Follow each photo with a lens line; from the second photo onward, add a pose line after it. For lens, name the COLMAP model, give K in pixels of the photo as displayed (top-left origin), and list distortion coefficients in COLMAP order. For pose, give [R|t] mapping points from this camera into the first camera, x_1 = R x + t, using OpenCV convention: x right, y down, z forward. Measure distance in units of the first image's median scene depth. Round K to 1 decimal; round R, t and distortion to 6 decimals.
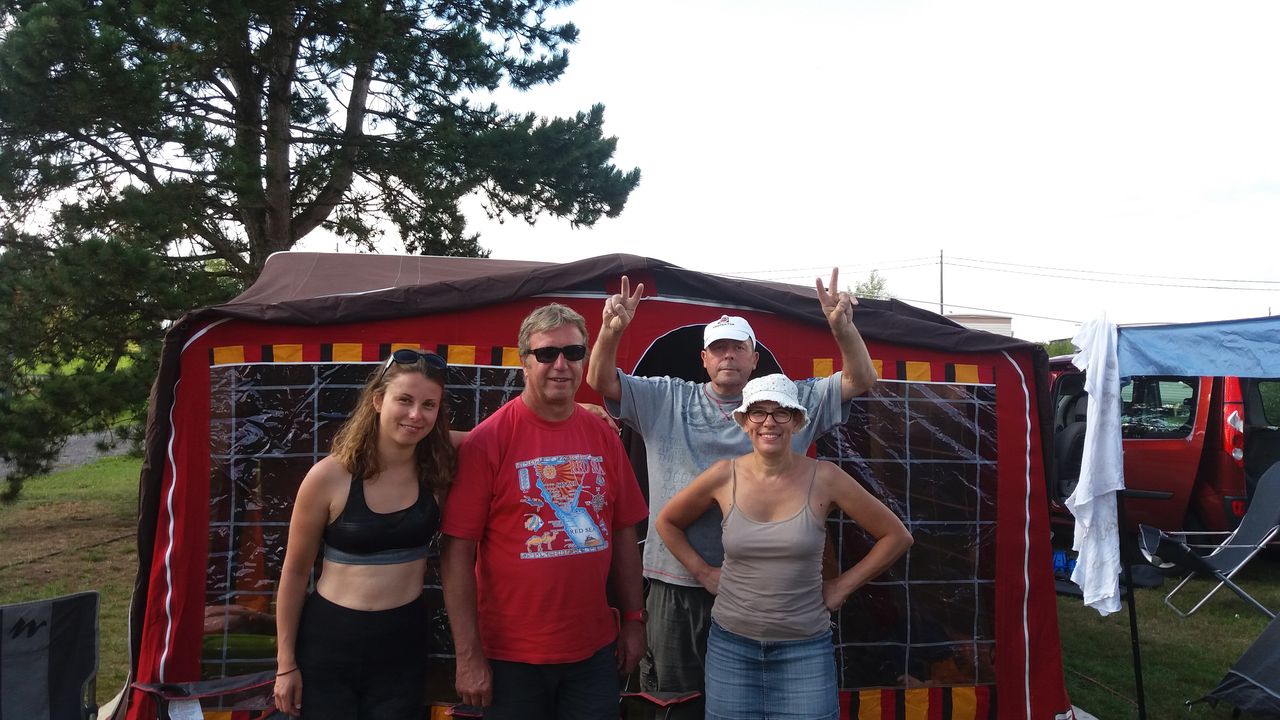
lens RADIAL K [[1023.0, 0, 640.0], [0, 1023.0, 360.0], [0, 0, 1]] dist [0.132390, -0.123903]
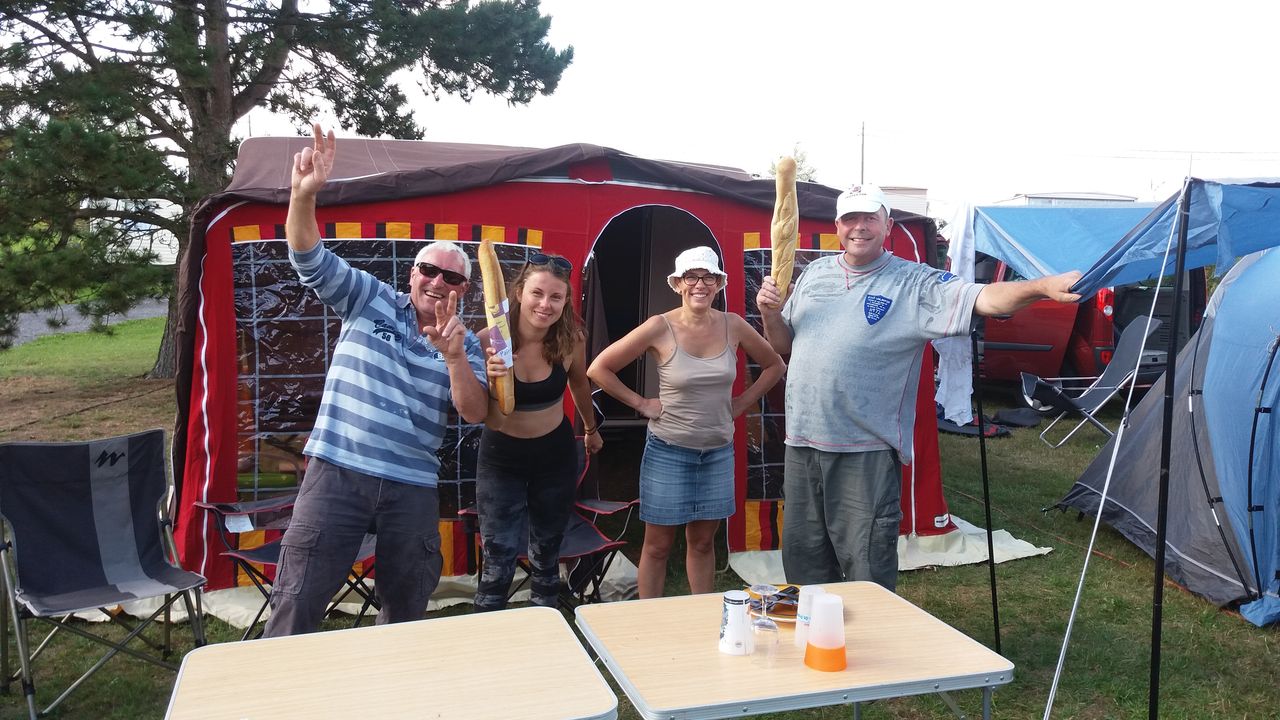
lens RADIAL K [[1036.4, 0, 637.4], [0, 1036.4, 335.4], [0, 0, 1]] dist [0.158519, -0.300098]
pose [[0.997442, -0.017775, 0.069234, -0.015580], [0.011000, 0.995220, 0.097037, -0.000262], [-0.070628, -0.096027, 0.992870, -0.077884]]
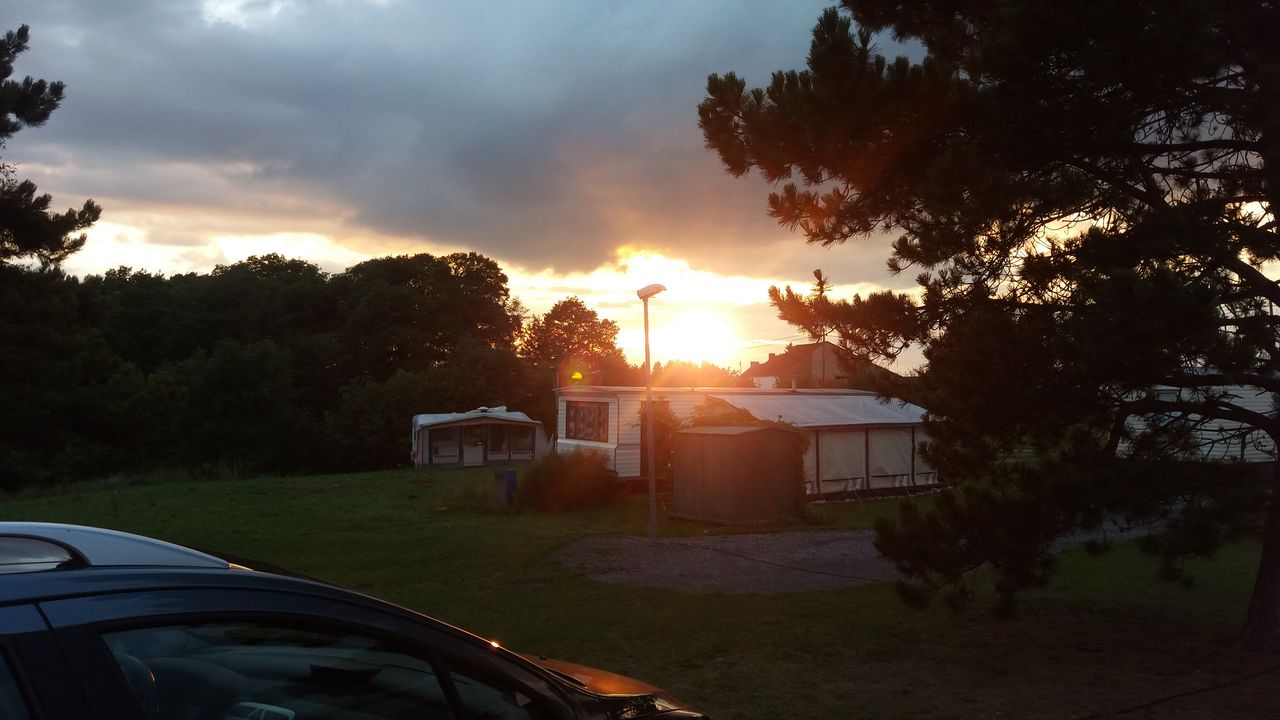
lens RADIAL K [[1048.5, 0, 653.8], [0, 1048.5, 356.7], [0, 0, 1]] dist [0.072088, -0.128285]
pose [[0.703319, -0.061412, -0.708216, -0.194317], [0.016898, 0.997424, -0.069710, -0.014073], [0.710673, 0.037061, 0.702546, 0.226324]]
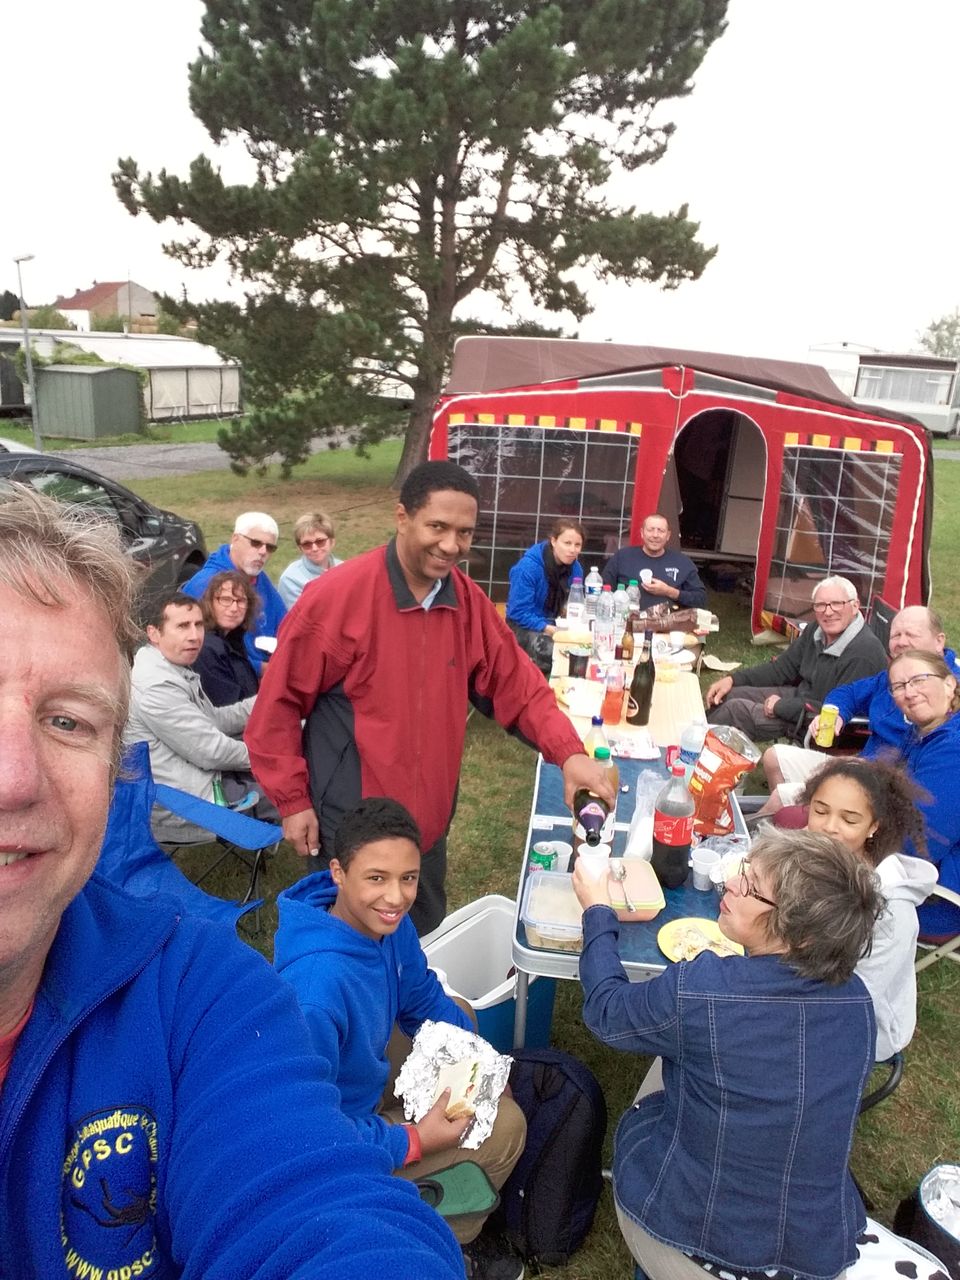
lens RADIAL K [[907.6, 0, 477.8], [0, 907.6, 595.6], [0, 0, 1]] dist [-0.044189, 0.000538]
pose [[0.964436, 0.085203, -0.250208, 0.028801], [-0.021454, 0.968730, 0.247187, -0.037748], [0.263445, -0.233028, 0.936106, -0.216831]]
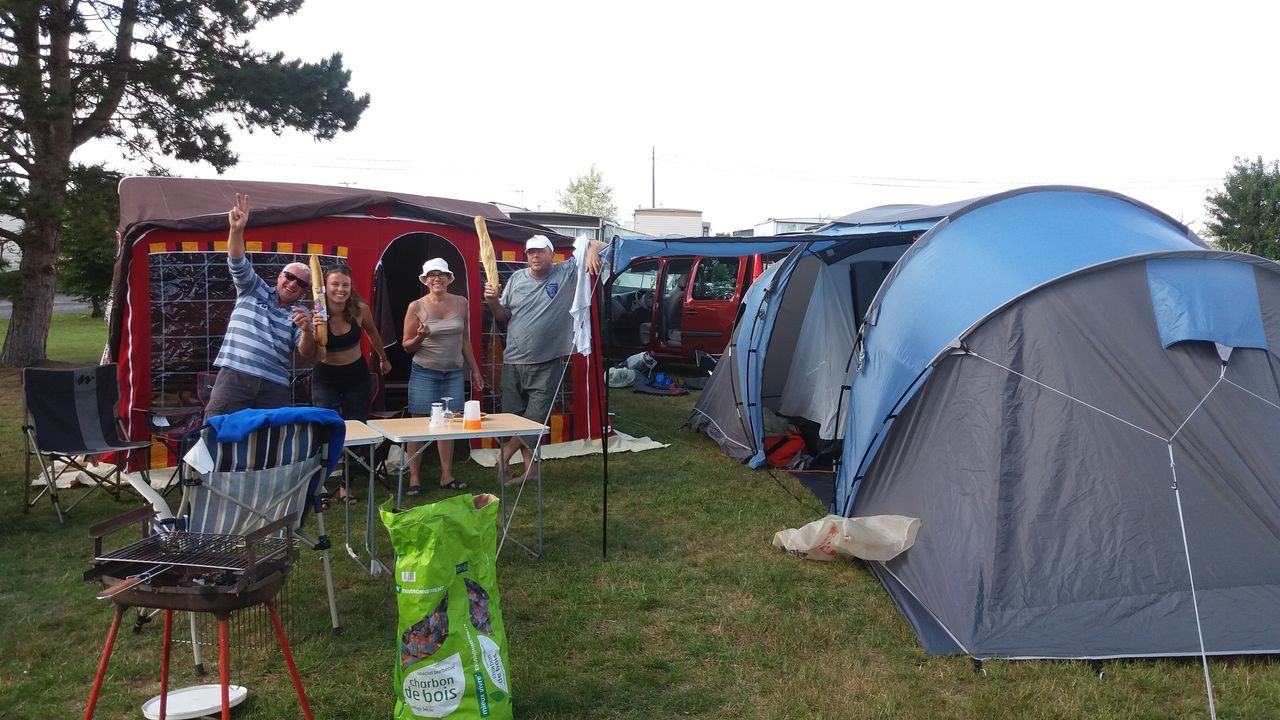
lens RADIAL K [[1048.5, 0, 653.8], [0, 1048.5, 356.7], [0, 0, 1]] dist [0.072088, -0.128285]
pose [[0.964790, -0.025445, 0.261787, -0.013201], [-0.001972, 0.994582, 0.103938, -0.003401], [-0.263013, -0.100794, 0.959513, -0.396897]]
